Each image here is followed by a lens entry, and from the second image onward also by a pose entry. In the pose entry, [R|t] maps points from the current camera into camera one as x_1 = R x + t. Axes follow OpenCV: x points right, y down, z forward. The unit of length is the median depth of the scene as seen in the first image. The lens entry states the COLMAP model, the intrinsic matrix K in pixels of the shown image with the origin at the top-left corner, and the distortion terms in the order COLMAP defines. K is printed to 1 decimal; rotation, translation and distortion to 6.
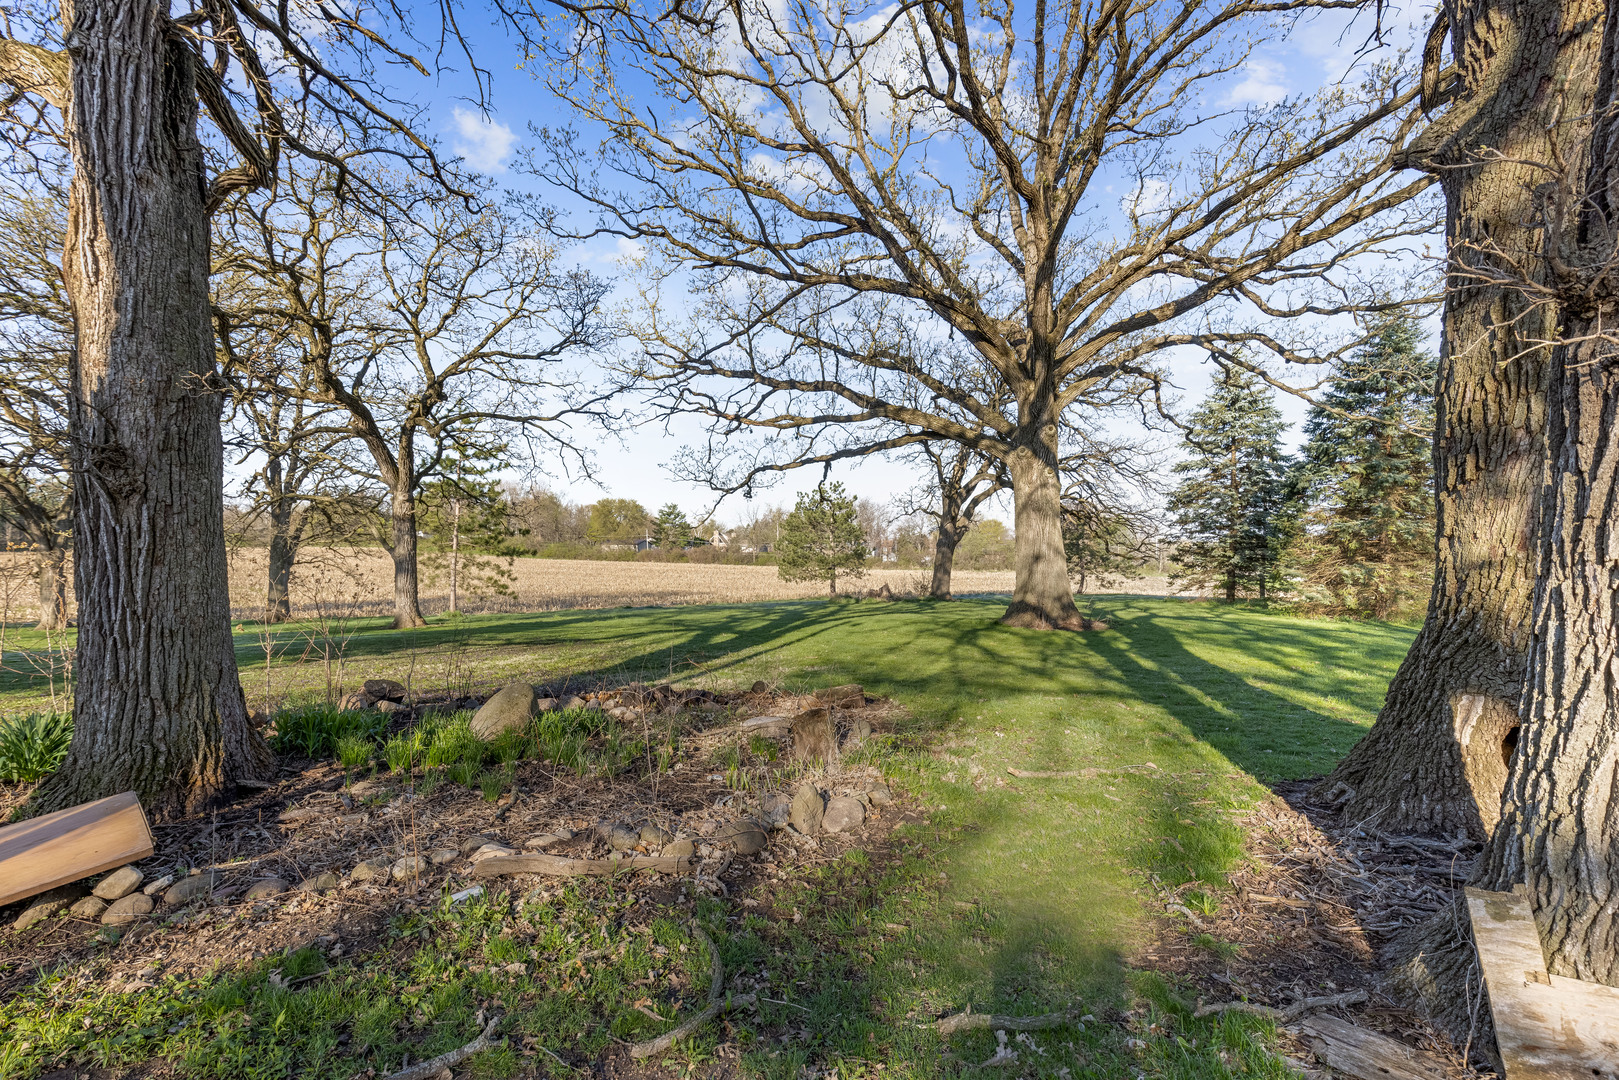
lens RADIAL K [[732.1, 0, 813.5], [0, 732.1, 539.1], [0, 0, 1]] dist [0.003274, -0.000780]
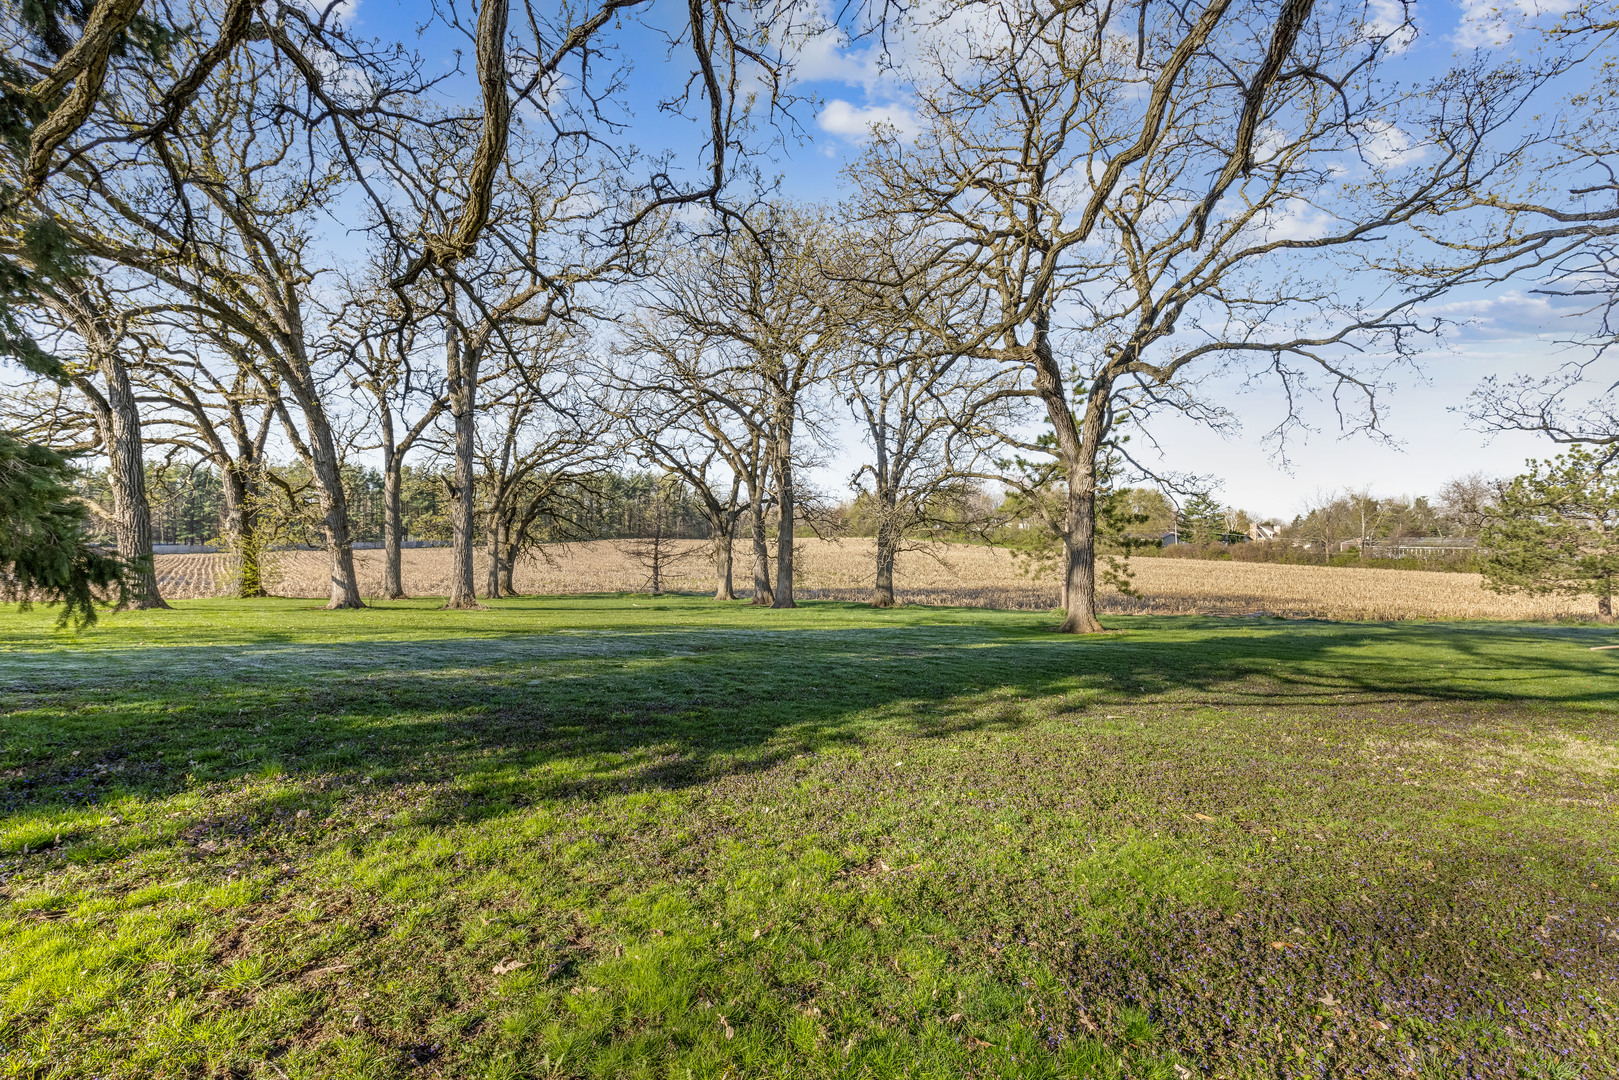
lens RADIAL K [[732.1, 0, 802.0], [0, 732.1, 539.4], [0, 0, 1]] dist [0.003274, -0.000780]
pose [[0.788937, 0.013552, -0.614324, -0.192715], [-0.007816, 0.999897, 0.012020, 0.006565], [0.614424, -0.004682, 0.788962, 0.108504]]
